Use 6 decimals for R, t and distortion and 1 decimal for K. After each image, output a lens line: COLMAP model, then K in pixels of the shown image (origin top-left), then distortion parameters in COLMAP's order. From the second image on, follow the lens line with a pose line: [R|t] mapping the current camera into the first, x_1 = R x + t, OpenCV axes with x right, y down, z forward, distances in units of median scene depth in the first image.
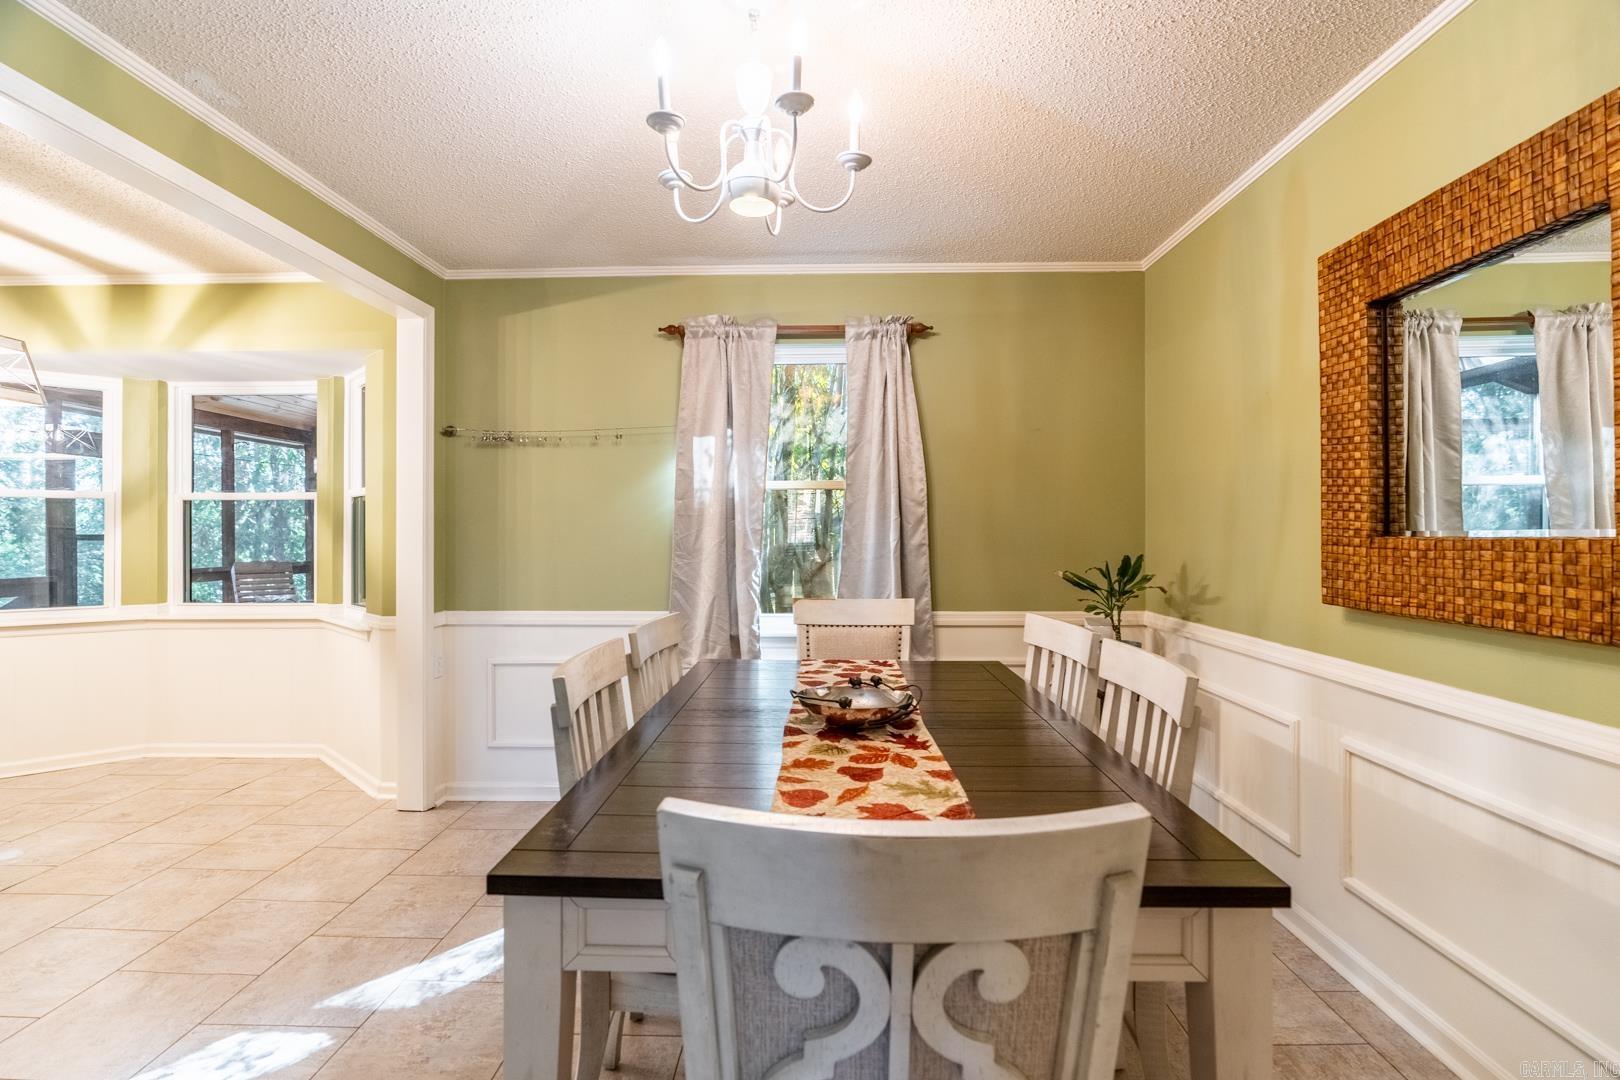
lens RADIAL K [[740.7, 0, 812.6], [0, 740.7, 530.9], [0, 0, 1]] dist [-0.011945, 0.002754]
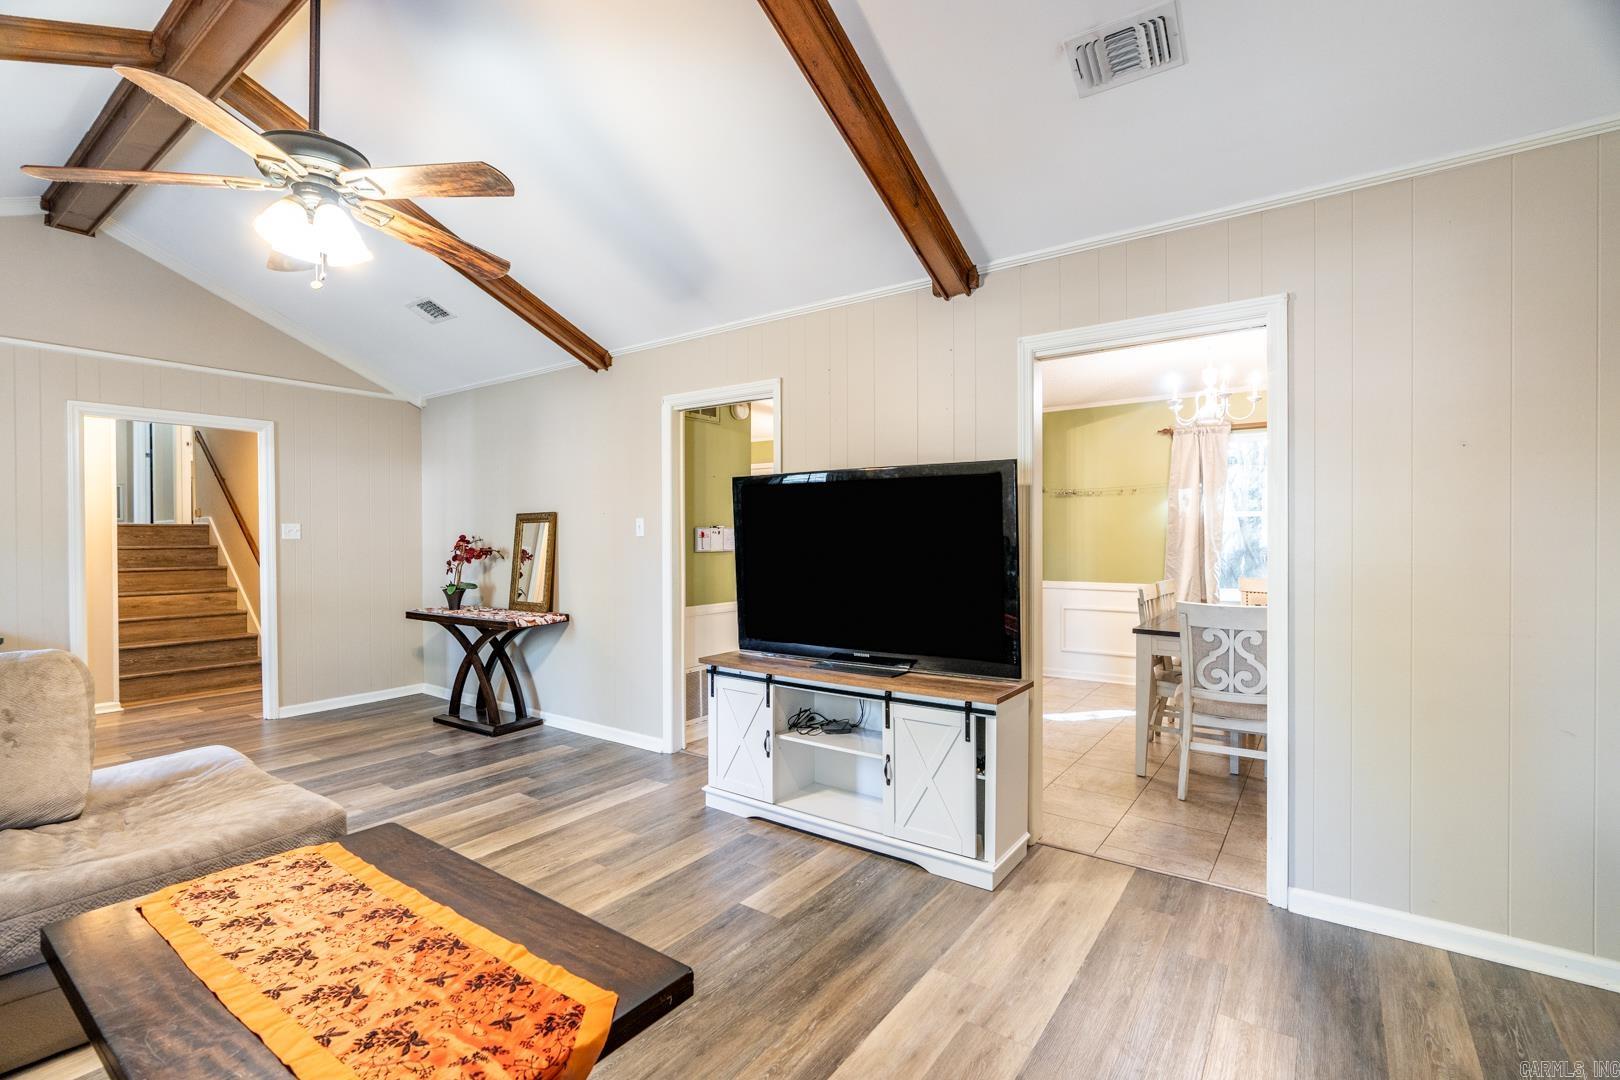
lens RADIAL K [[740.7, 0, 809.4], [0, 740.7, 545.4], [0, 0, 1]] dist [-0.011945, 0.002754]
pose [[0.818809, 0.001374, -0.574064, 0.138294], [0.010559, 0.999792, 0.017455, -0.030623], [0.573969, -0.020354, 0.818624, -1.014062]]
